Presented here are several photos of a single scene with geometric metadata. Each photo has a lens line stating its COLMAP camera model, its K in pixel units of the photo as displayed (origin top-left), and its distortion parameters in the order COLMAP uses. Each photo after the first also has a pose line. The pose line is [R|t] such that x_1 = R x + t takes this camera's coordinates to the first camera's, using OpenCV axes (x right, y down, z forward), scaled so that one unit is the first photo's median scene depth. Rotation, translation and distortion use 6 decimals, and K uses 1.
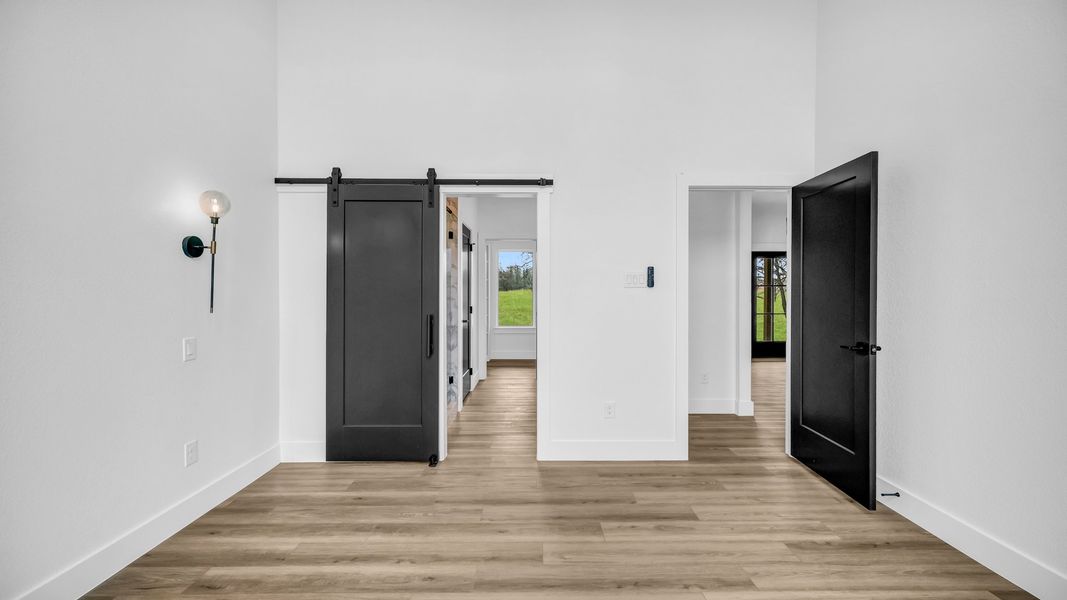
lens RADIAL K [[411.5, 0, 537.2], [0, 411.5, 294.3], [0, 0, 1]] dist [-0.001129, -0.000156]
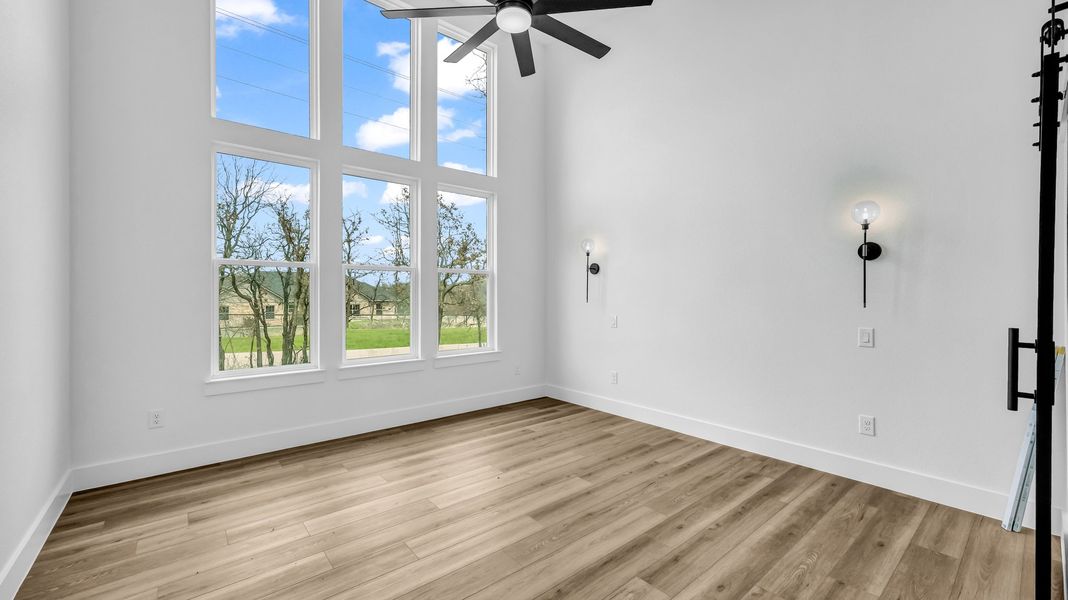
lens RADIAL K [[441.7, 0, 554.1], [0, 441.7, 297.4], [0, 0, 1]] dist [0.000051, 0.000061]
pose [[-0.741604, -0.006308, -0.670809, 0.699266], [-0.013194, 0.999900, 0.005184, 0.022408], [0.670709, 0.012695, -0.741612, 1.365996]]
